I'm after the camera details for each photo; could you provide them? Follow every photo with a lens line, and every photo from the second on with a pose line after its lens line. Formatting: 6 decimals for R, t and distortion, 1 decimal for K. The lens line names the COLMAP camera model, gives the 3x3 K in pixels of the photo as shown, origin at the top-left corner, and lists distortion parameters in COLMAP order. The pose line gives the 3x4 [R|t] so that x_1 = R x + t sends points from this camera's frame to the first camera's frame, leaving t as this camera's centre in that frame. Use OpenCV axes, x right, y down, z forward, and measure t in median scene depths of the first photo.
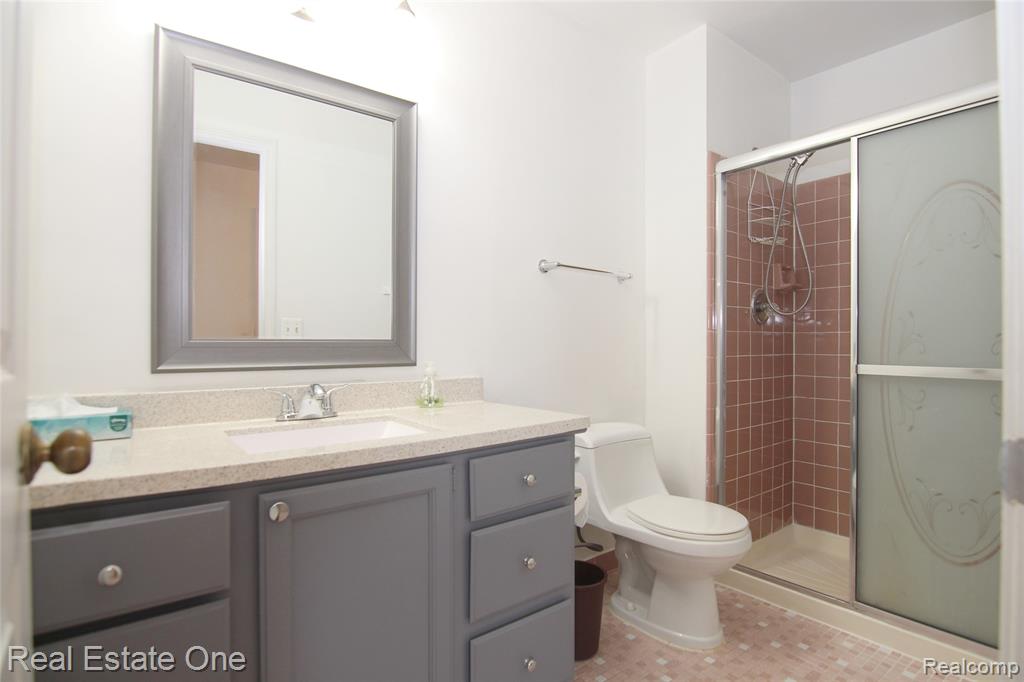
lens RADIAL K [[529.7, 0, 533.4], [0, 529.7, 341.5], [0, 0, 1]] dist [-0.000190, -0.000277]
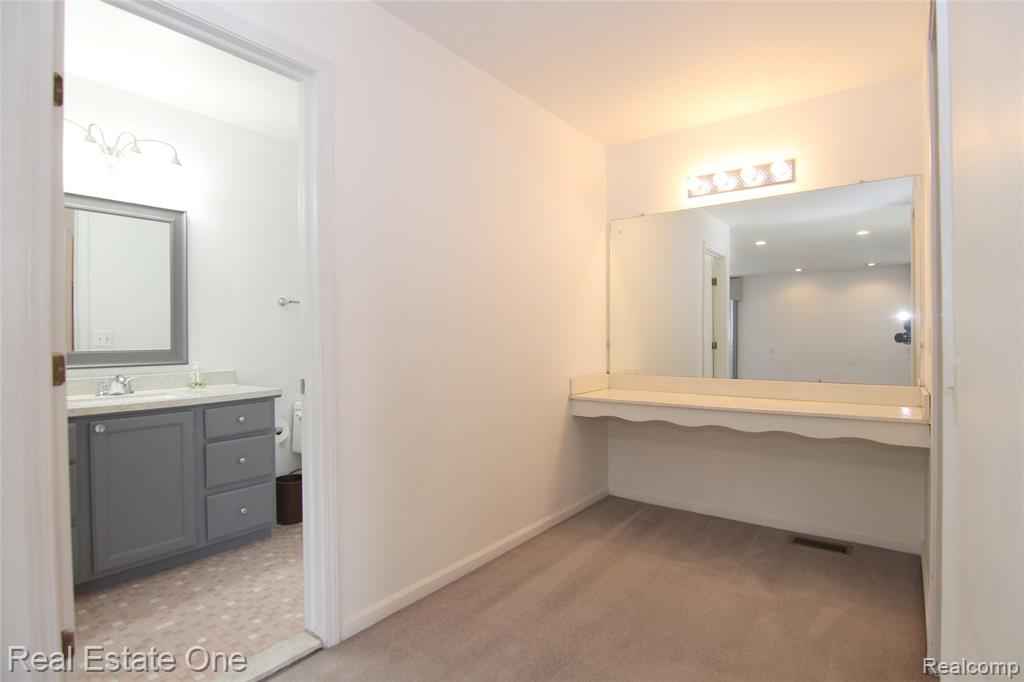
lens RADIAL K [[519.2, 0, 512.0], [0, 519.2, 341.0], [0, 0, 1]] dist [-0.002788, -0.000825]
pose [[0.970695, -0.010424, 0.240088, 0.467335], [0.008109, 0.999911, 0.010627, -0.046456], [-0.240177, -0.008369, 0.970693, -1.043198]]
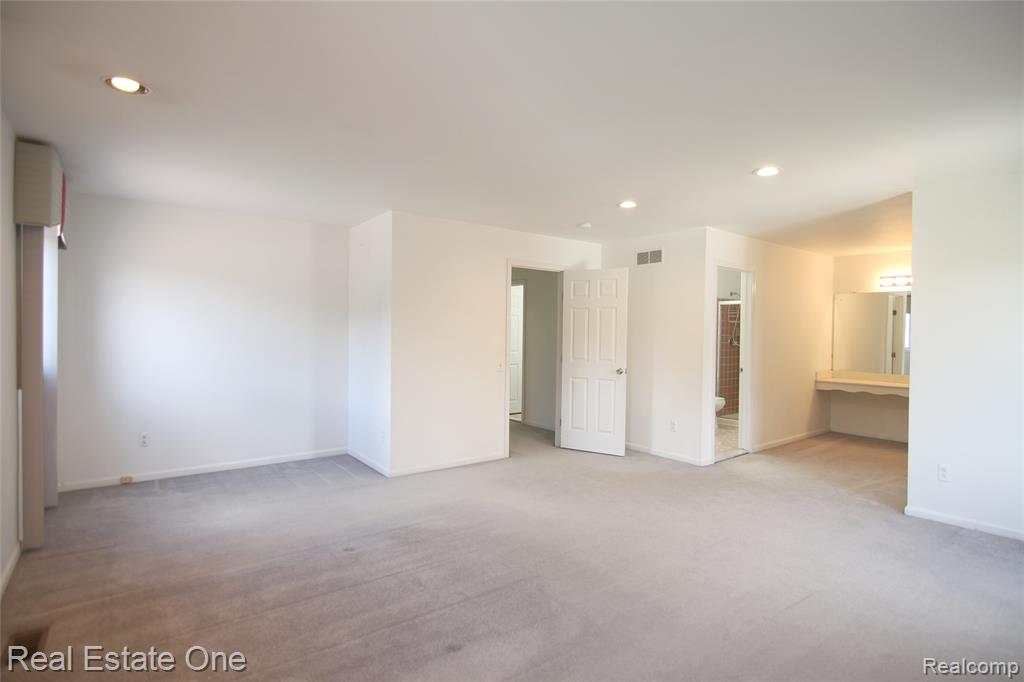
lens RADIAL K [[529.7, 0, 533.4], [0, 529.7, 341.5], [0, 0, 1]] dist [-0.000190, -0.000277]
pose [[0.999857, 0.009976, 0.013623, -1.375962], [-0.010232, 0.999771, 0.018805, -0.198873], [-0.013432, -0.018942, 0.999730, -3.698212]]
